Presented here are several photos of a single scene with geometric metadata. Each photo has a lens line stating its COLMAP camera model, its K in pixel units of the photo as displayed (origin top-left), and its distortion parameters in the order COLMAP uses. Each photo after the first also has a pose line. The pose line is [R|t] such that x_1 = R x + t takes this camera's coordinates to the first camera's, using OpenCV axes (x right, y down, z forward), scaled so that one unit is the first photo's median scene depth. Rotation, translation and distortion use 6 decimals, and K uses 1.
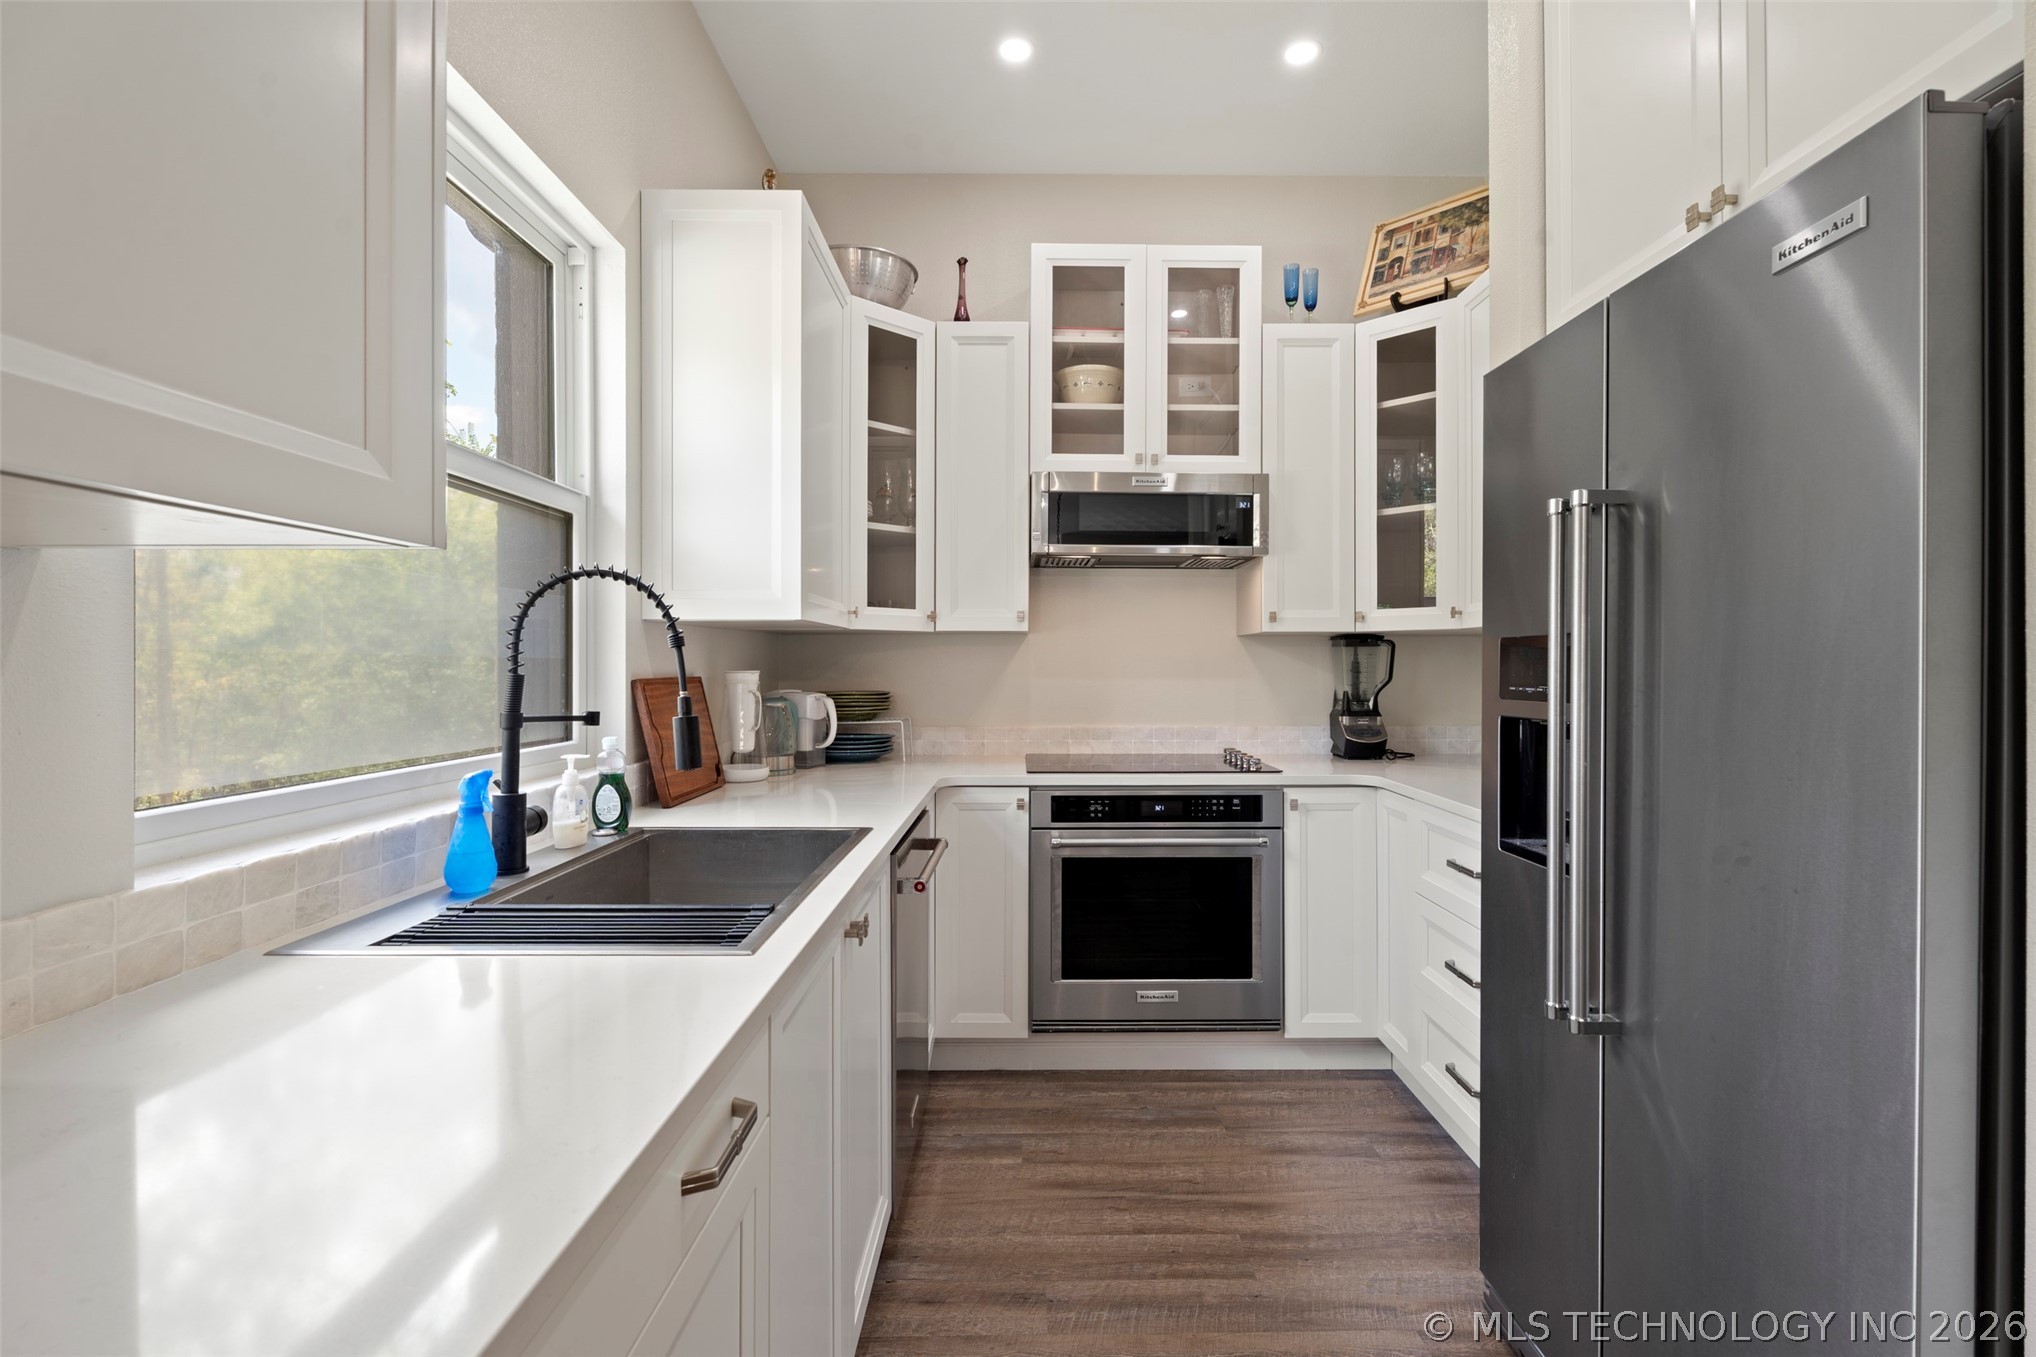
lens RADIAL K [[946.3, 0, 1033.4], [0, 946.3, 672.1], [0, 0, 1]] dist [-0.010877, 0.000710]
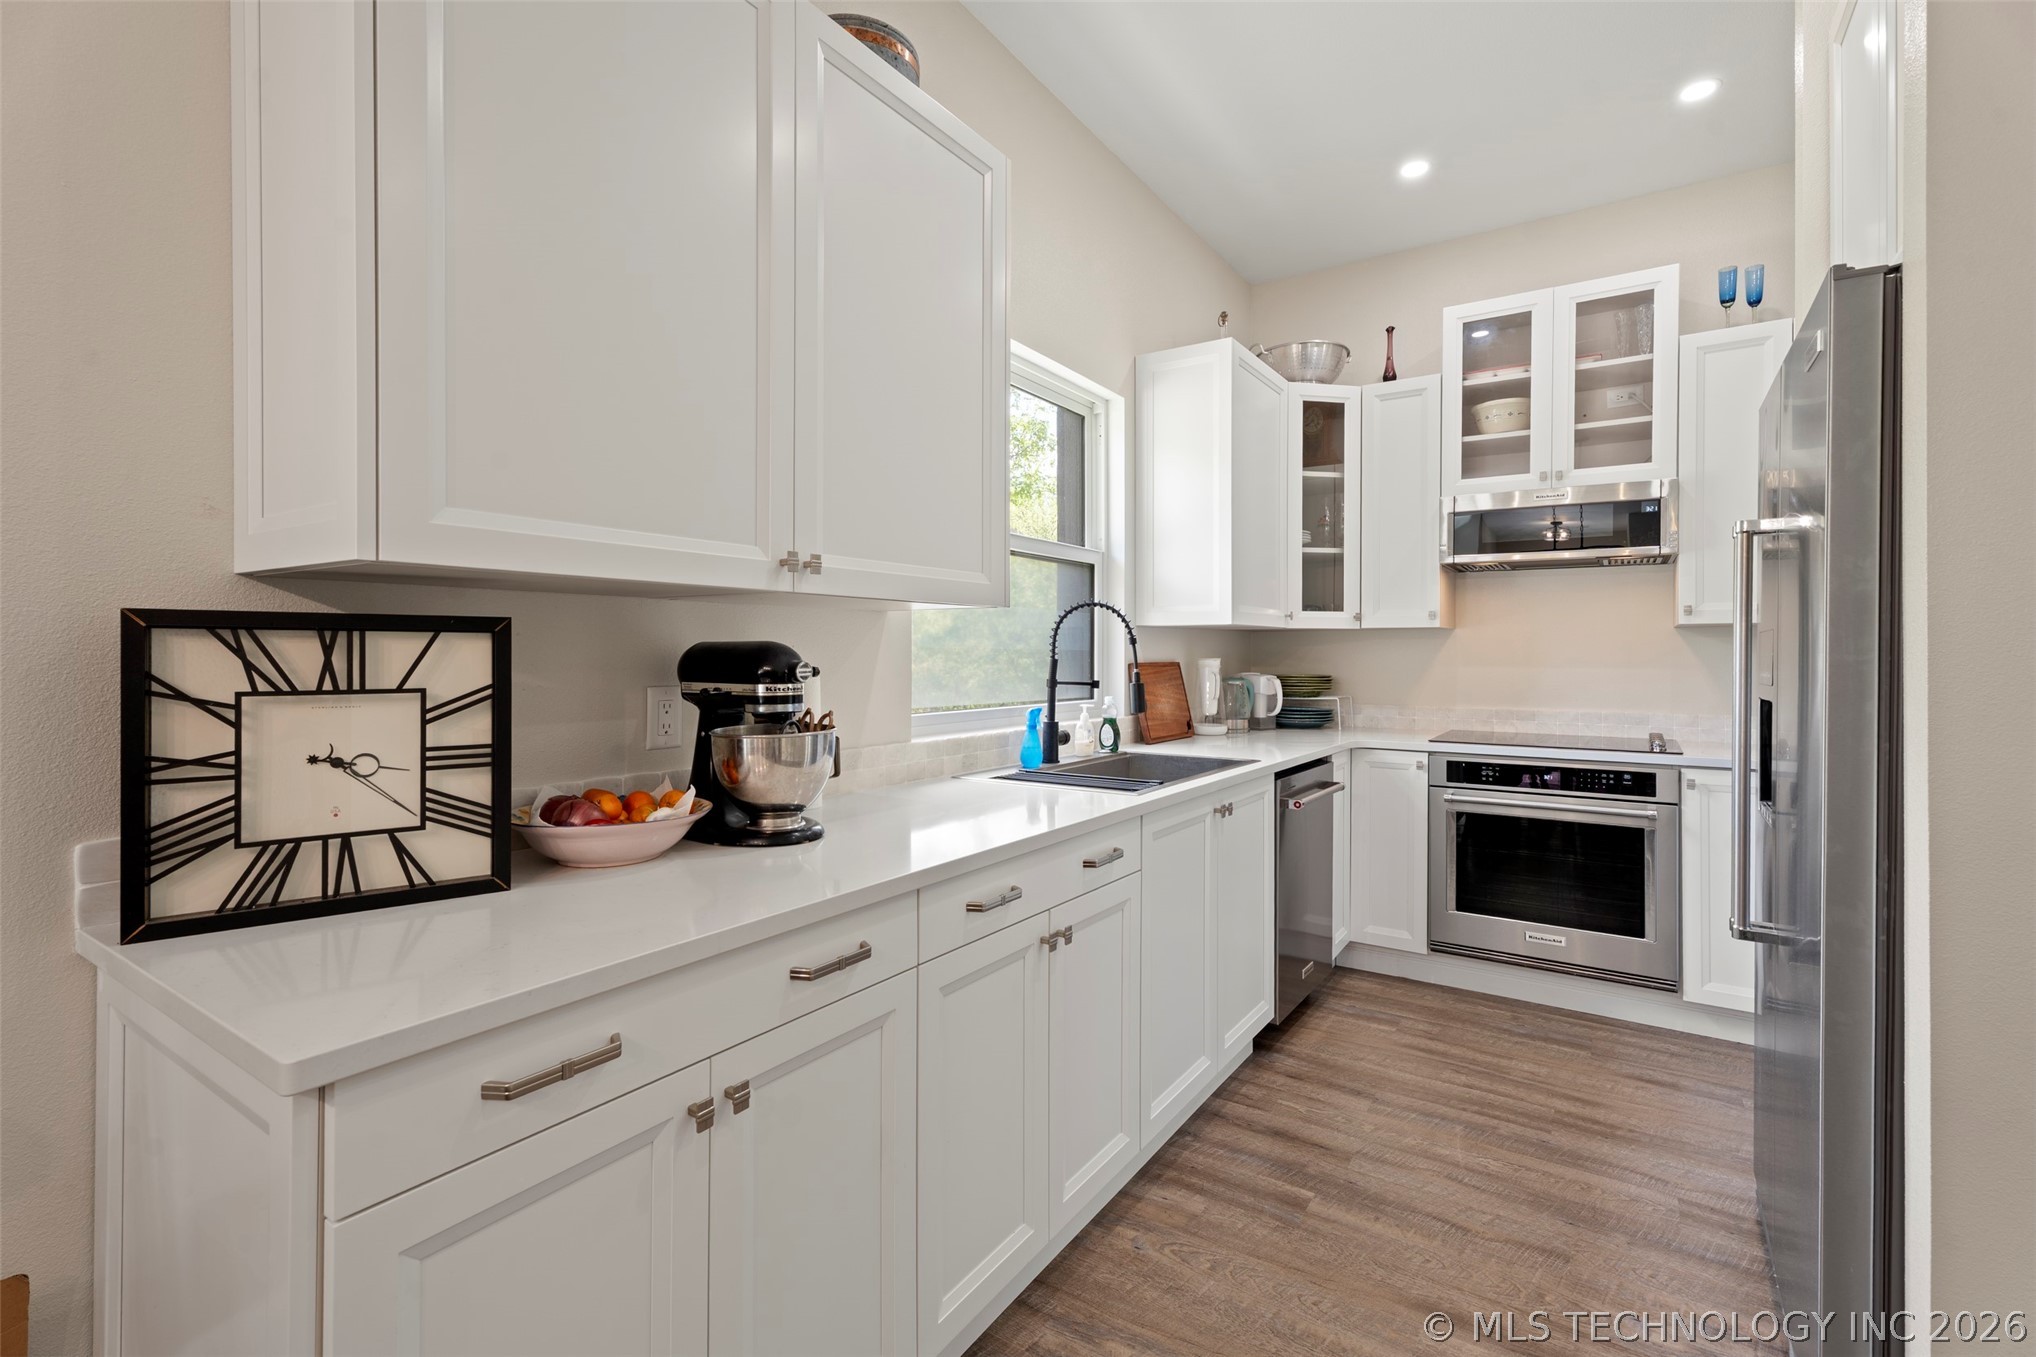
lens RADIAL K [[908.1, 0, 1018.0], [0, 908.1, 678.5], [0, 0, 1]] dist [-0.000959, 0.000138]
pose [[0.821269, 0.016409, -0.570305, 0.232898], [-0.006086, 0.999781, 0.020002, 0.002968], [0.570508, -0.012956, 0.821190, -0.291936]]
